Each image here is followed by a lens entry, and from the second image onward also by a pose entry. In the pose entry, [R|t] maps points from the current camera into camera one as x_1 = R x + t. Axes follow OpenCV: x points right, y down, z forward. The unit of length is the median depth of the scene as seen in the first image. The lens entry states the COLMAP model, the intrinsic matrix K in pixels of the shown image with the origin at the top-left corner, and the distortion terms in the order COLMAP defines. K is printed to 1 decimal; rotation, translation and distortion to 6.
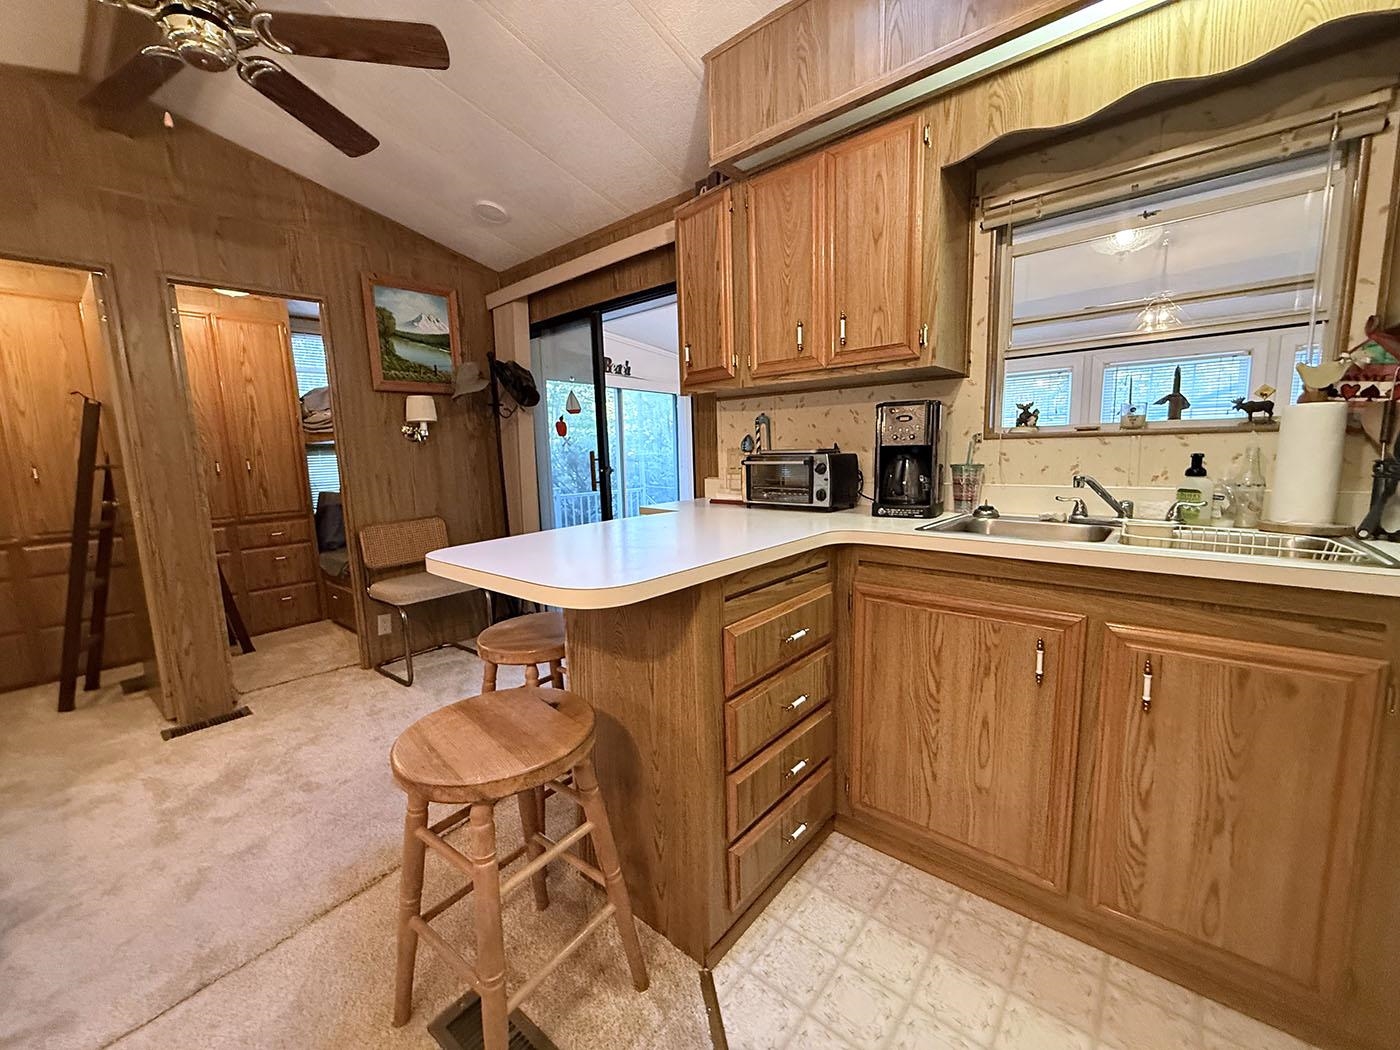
lens RADIAL K [[561.5, 0, 701.6], [0, 561.5, 515.0], [0, 0, 1]] dist [0.000597, -0.000258]
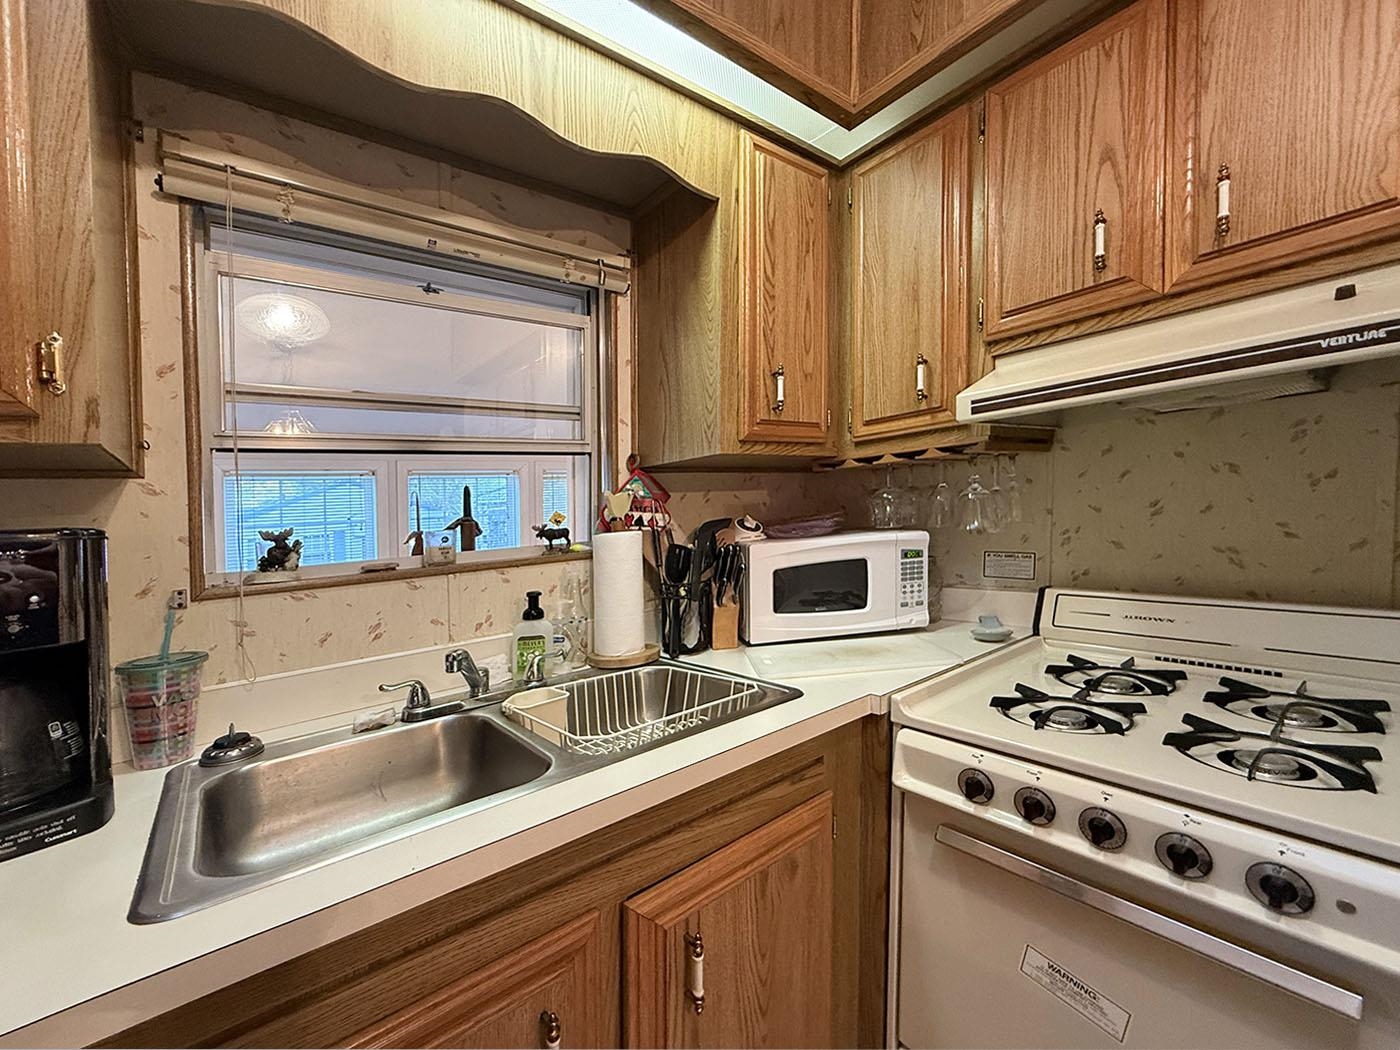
lens RADIAL K [[561.5, 0, 701.6], [0, 561.5, 515.0], [0, 0, 1]] dist [0.000597, -0.000258]
pose [[0.175328, 0.012412, 0.984432, 0.093657], [0.178332, 0.982979, -0.044154, -0.112983], [-0.968224, 0.183297, 0.170131, 0.486071]]
